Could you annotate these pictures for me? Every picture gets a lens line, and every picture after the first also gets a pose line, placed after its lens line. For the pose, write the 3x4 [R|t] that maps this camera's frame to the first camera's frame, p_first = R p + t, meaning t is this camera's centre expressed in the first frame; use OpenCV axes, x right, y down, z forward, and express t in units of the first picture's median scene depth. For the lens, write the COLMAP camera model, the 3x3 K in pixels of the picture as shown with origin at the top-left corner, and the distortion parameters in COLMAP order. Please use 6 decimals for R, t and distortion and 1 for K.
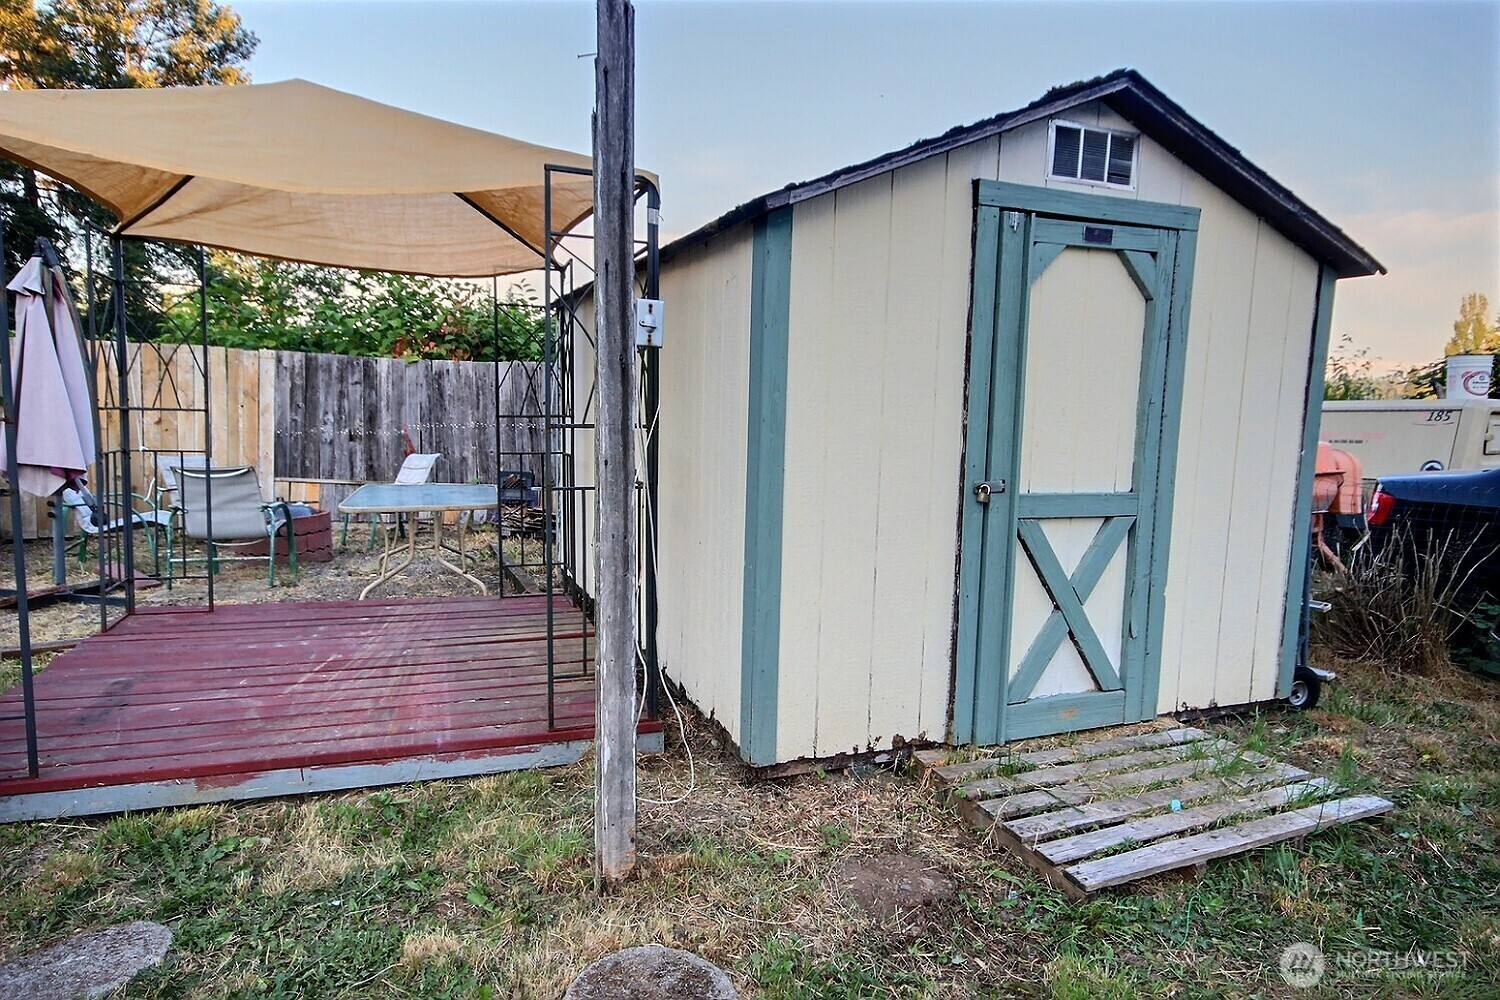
lens RADIAL K [[911.1, 0, 736.7], [0, 911.1, 503.6], [0, 0, 1]] dist [0.022920, -0.000657]
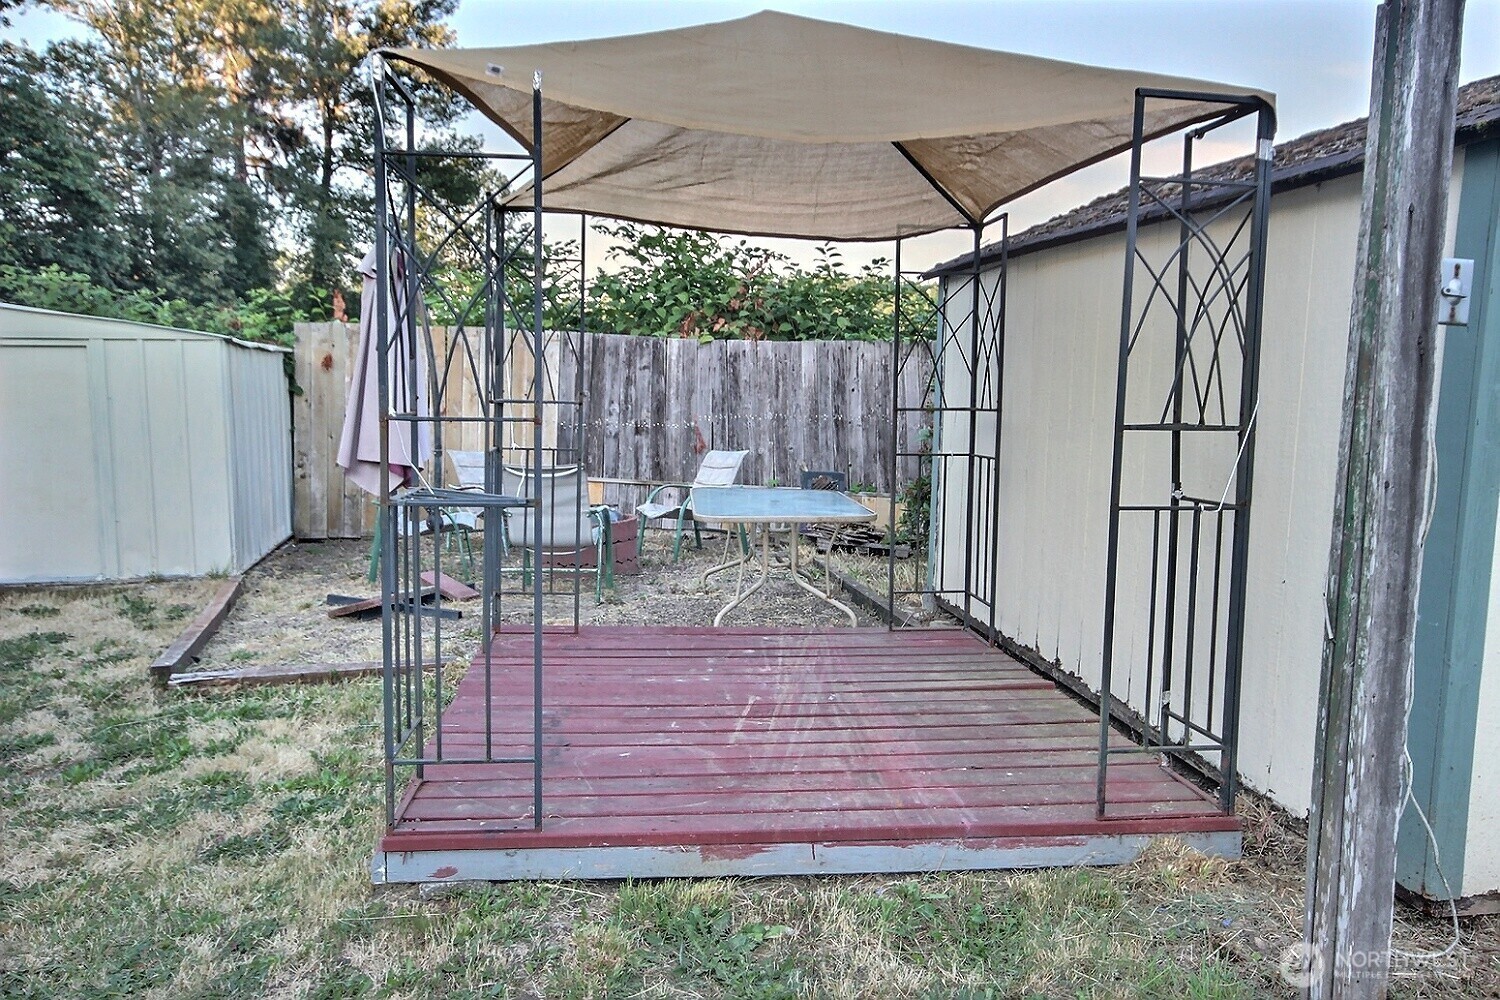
lens RADIAL K [[1088.9, 0, 742.8], [0, 1088.9, 502.0], [0, 0, 1]] dist [-0.009237, 0.043121]
pose [[0.978419, 0.020131, -0.205647, -0.112979], [-0.020986, 0.999778, -0.001978, -0.004563], [0.205562, 0.006251, 0.978624, 0.011042]]
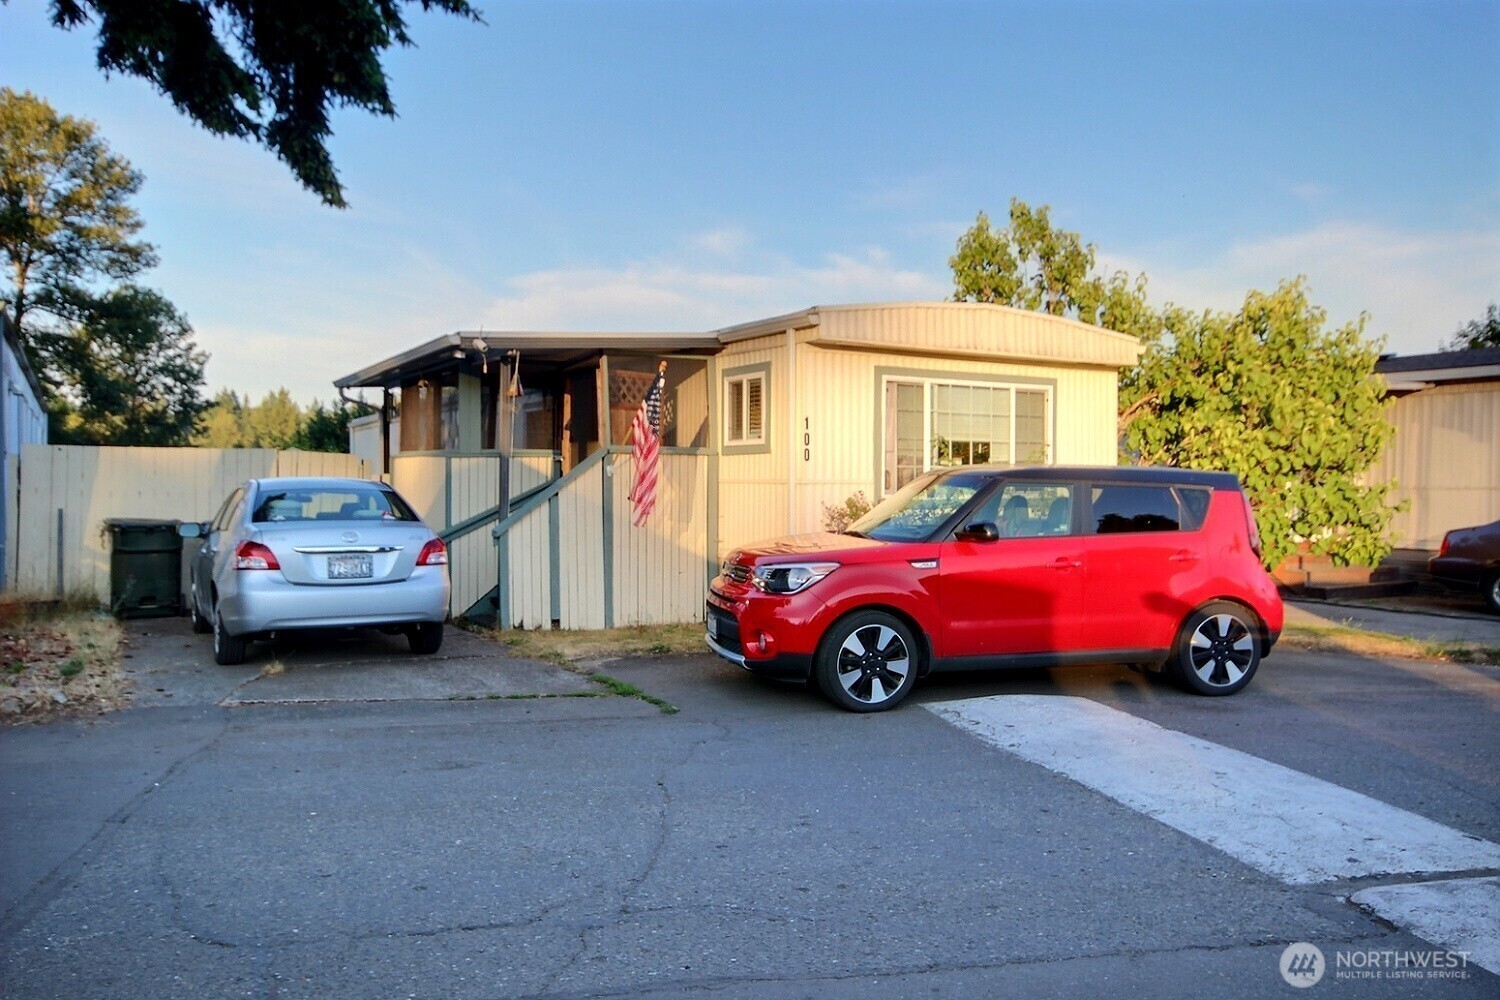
lens RADIAL K [[1088.9, 0, 752.8], [0, 1088.9, 508.0], [0, 0, 1]] dist [-0.009237, 0.043121]
pose [[0.996239, -0.002310, 0.086622, 1.042441], [0.009930, 0.996102, -0.087649, 0.346887], [-0.086082, 0.088179, 0.992378, -3.284781]]
